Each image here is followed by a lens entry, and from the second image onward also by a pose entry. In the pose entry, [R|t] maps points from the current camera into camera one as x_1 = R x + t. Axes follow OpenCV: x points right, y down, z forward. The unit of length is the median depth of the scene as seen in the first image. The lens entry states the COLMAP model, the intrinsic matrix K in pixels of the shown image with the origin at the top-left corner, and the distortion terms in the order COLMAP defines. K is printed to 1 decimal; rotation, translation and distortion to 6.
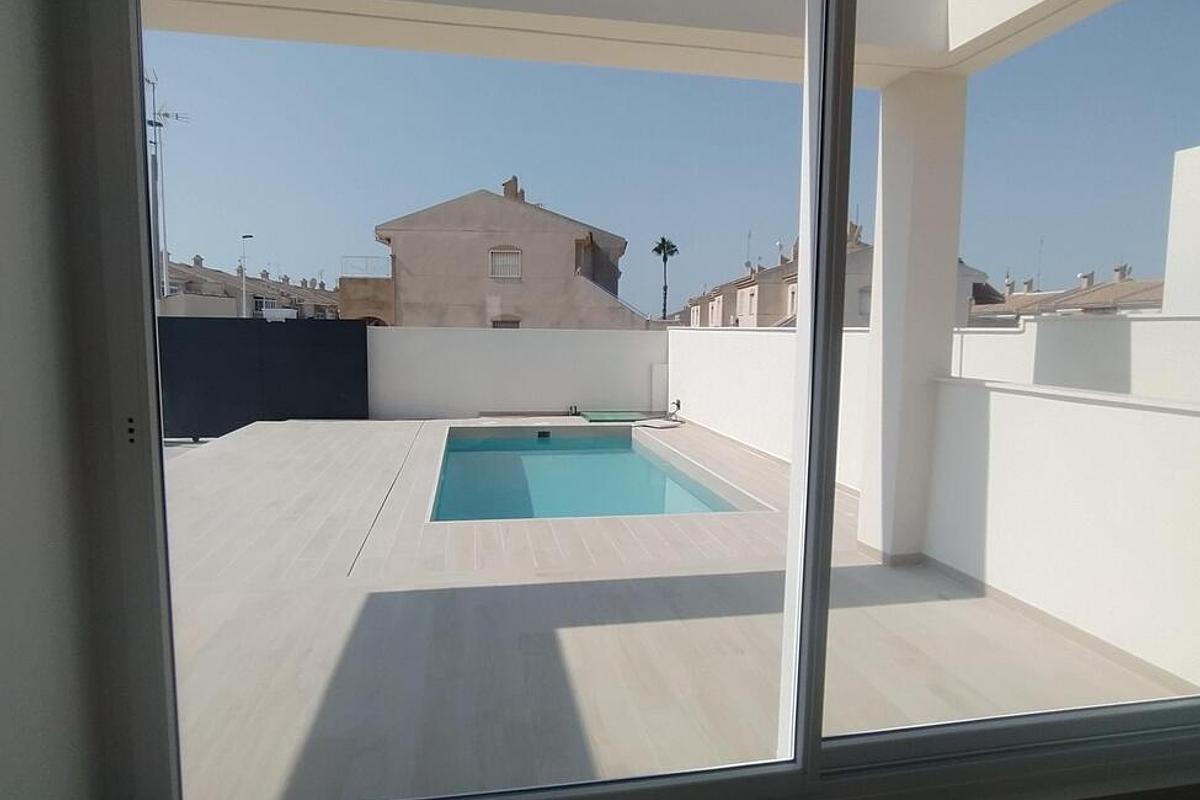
lens RADIAL K [[737.7, 0, 605.7], [0, 737.7, 412.5], [0, 0, 1]] dist [-0.030987, 0.019347]
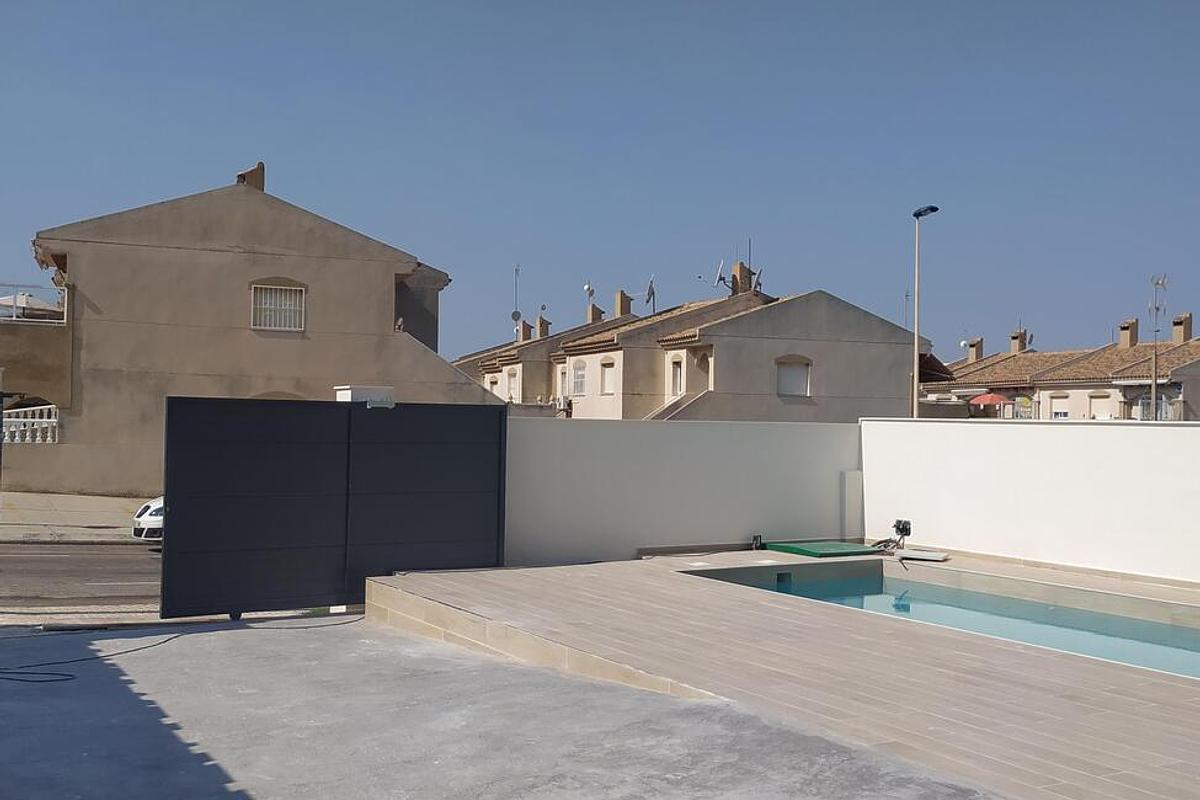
lens RADIAL K [[1198.1, 0, 610.2], [0, 1198.1, 403.9], [0, 0, 1]] dist [0.047777, 0.020785]
pose [[0.933494, 0.005391, 0.358552, -0.230805], [0.038126, 0.992727, -0.114188, -0.003147], [-0.356560, 0.120264, 0.926500, 0.009942]]
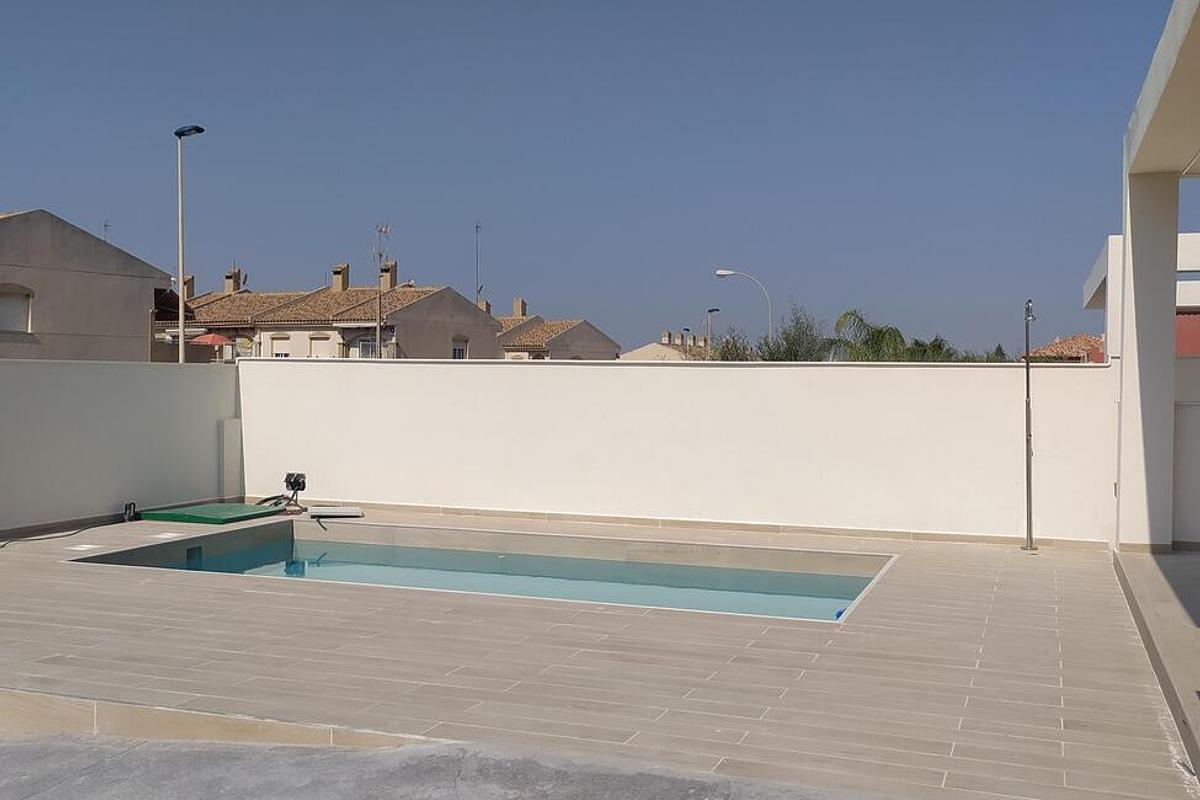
lens RADIAL K [[1198.1, 0, 610.2], [0, 1198.1, 403.9], [0, 0, 1]] dist [0.047777, 0.020785]
pose [[0.513886, -0.029902, 0.857337, -0.254477], [0.092612, 0.995485, -0.020791, -0.012289], [-0.852845, 0.090084, 0.514336, 0.099672]]
